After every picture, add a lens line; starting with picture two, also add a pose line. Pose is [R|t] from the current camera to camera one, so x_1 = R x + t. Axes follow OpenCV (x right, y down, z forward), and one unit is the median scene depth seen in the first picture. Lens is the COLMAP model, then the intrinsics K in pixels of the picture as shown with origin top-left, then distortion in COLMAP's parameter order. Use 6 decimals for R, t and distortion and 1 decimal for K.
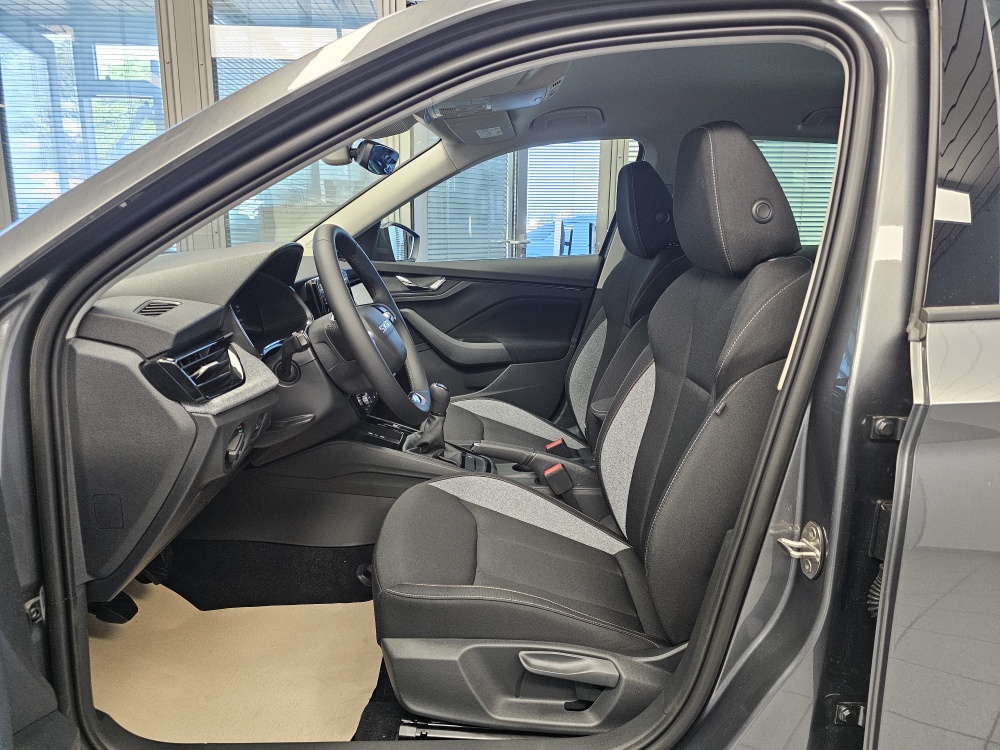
lens RADIAL K [[664.4, 0, 500.0], [0, 664.4, 375.0], [0, 0, 1]] dist [0.059208, -0.000098]
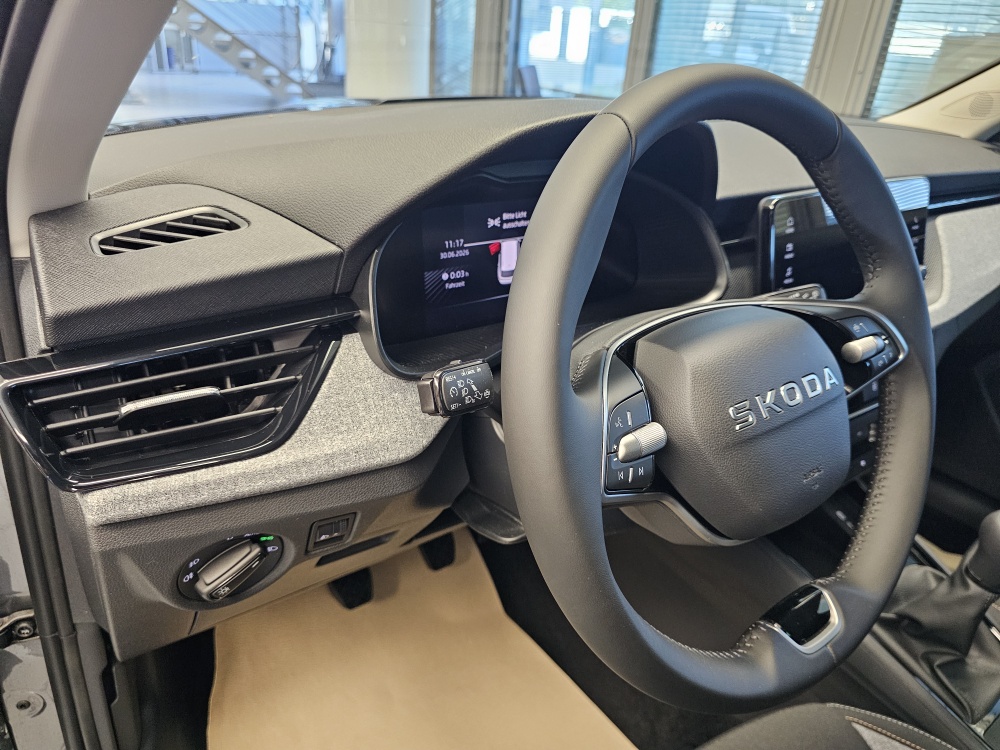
lens RADIAL K [[696.3, 0, 500.0], [0, 696.3, 375.0], [0, 0, 1]] dist [0.057808, -0.098246]
pose [[0.573005, 0.401272, -0.714595, -0.010837], [-0.238456, 0.915841, 0.323071, -0.191228], [0.784094, -0.014722, 0.620467, 0.771354]]
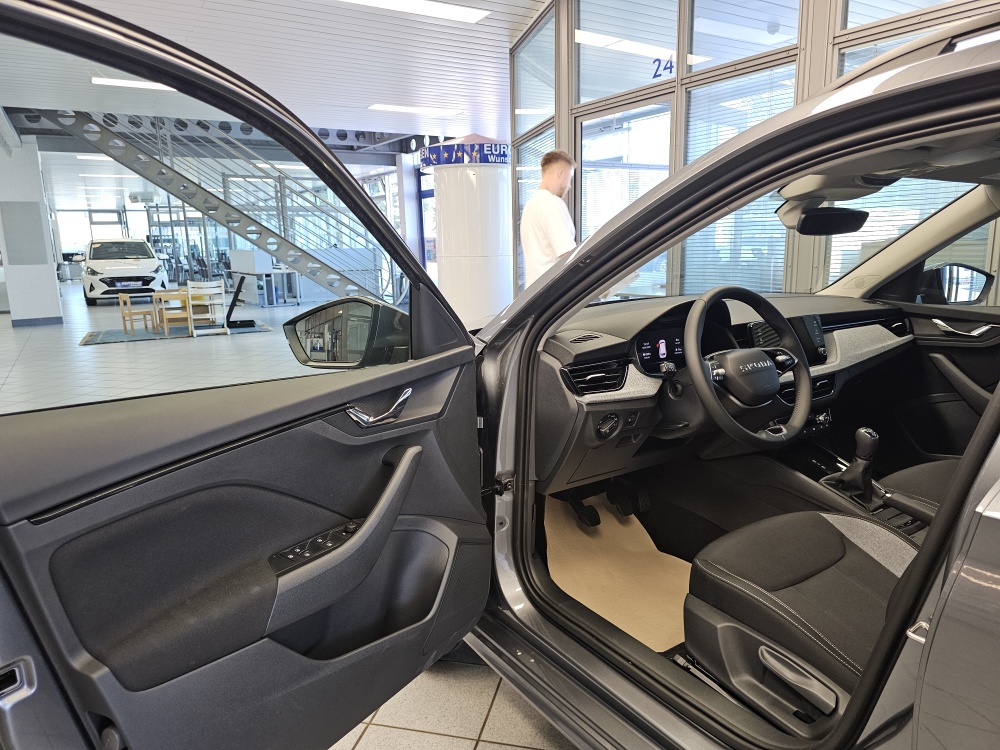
lens RADIAL K [[682.2, 0, 499.5], [0, 682.2, 371.1], [0, 0, 1]] dist [0.066145, -0.060529]
pose [[0.542928, 0.145591, -0.827063, 0.738318], [-0.161337, 0.984594, 0.067411, -0.087204], [0.824136, 0.096837, 0.558053, -0.145962]]
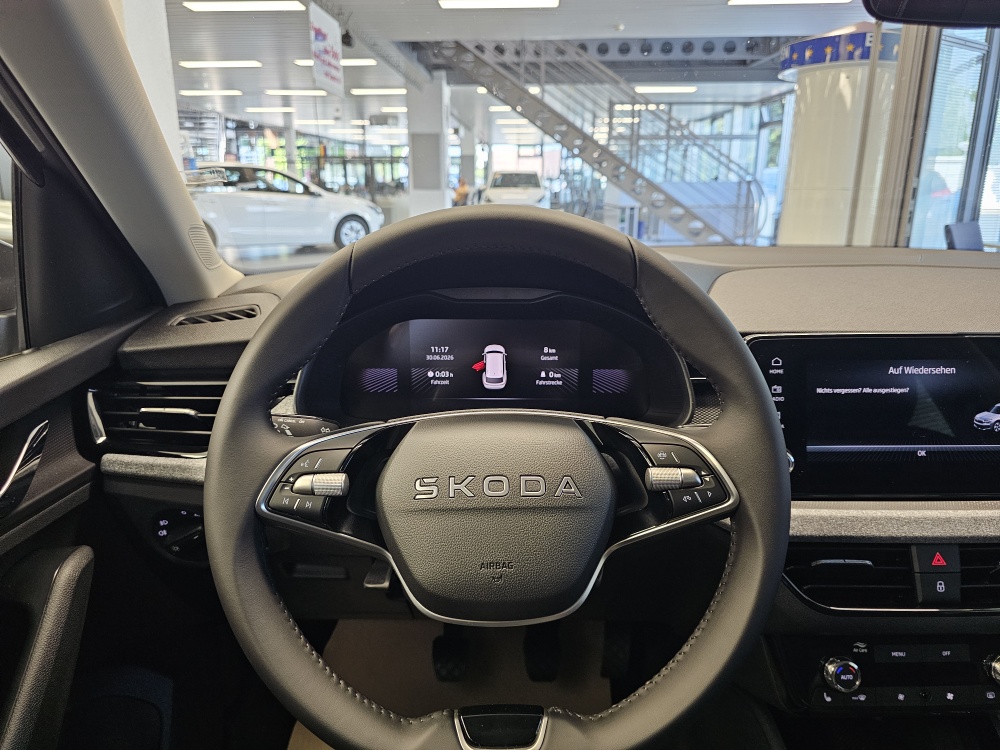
lens RADIAL K [[682.2, 0, 499.5], [0, 682.2, 371.1], [0, 0, 1]] dist [0.066145, -0.060529]
pose [[-0.016839, 0.265884, -0.963858, 0.197728], [-0.218610, 0.939692, 0.263037, -0.272737], [0.975667, 0.215139, 0.042302, 1.126496]]
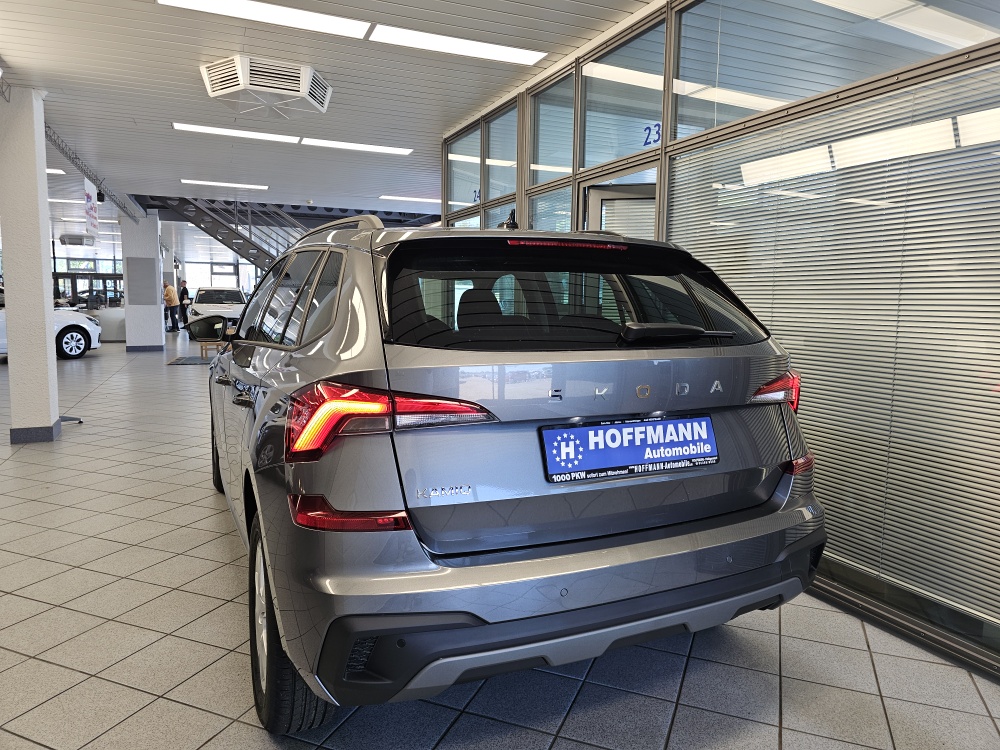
lens RADIAL K [[682.6, 0, 498.2], [0, 682.6, 358.4], [0, 0, 1]] dist [0.057963, -0.063951]
pose [[0.408755, 0.085139, -0.908664, 3.527627], [-0.212104, 0.977240, -0.003848, -0.224339], [0.887655, 0.194304, 0.417510, 0.459138]]
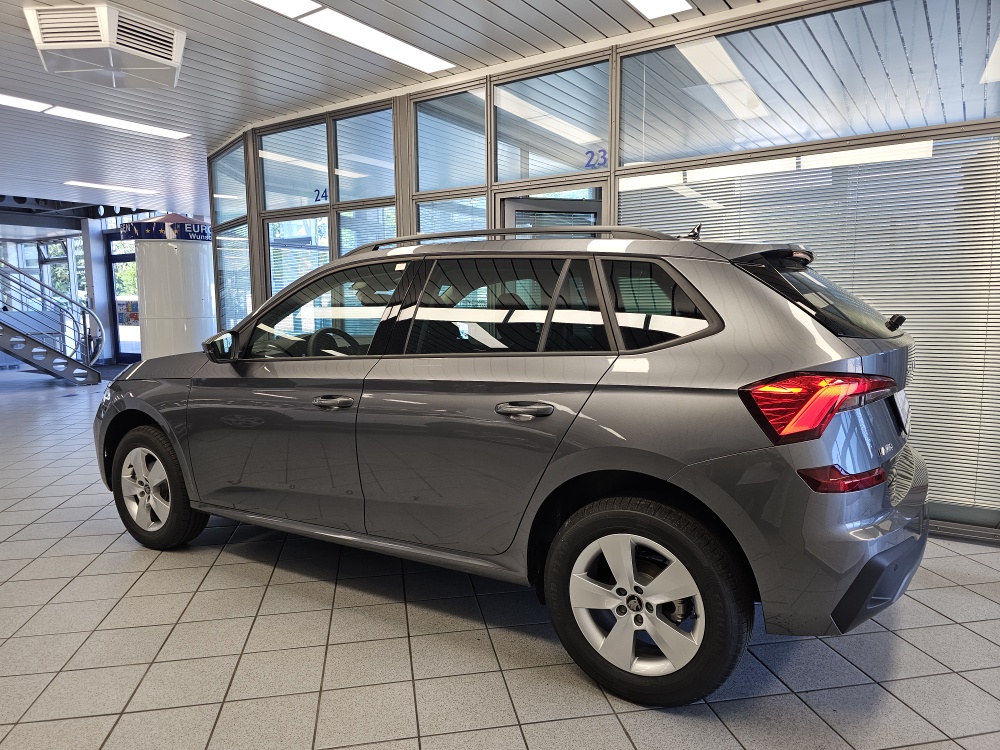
lens RADIAL K [[682.2, 0, 499.5], [0, 682.2, 371.1], [0, 0, 1]] dist [0.066145, -0.060529]
pose [[0.834777, 0.045656, -0.548692, 2.292750], [-0.107830, 0.990814, -0.081608, 0.139588], [0.539926, 0.127290, 0.832032, -1.226114]]
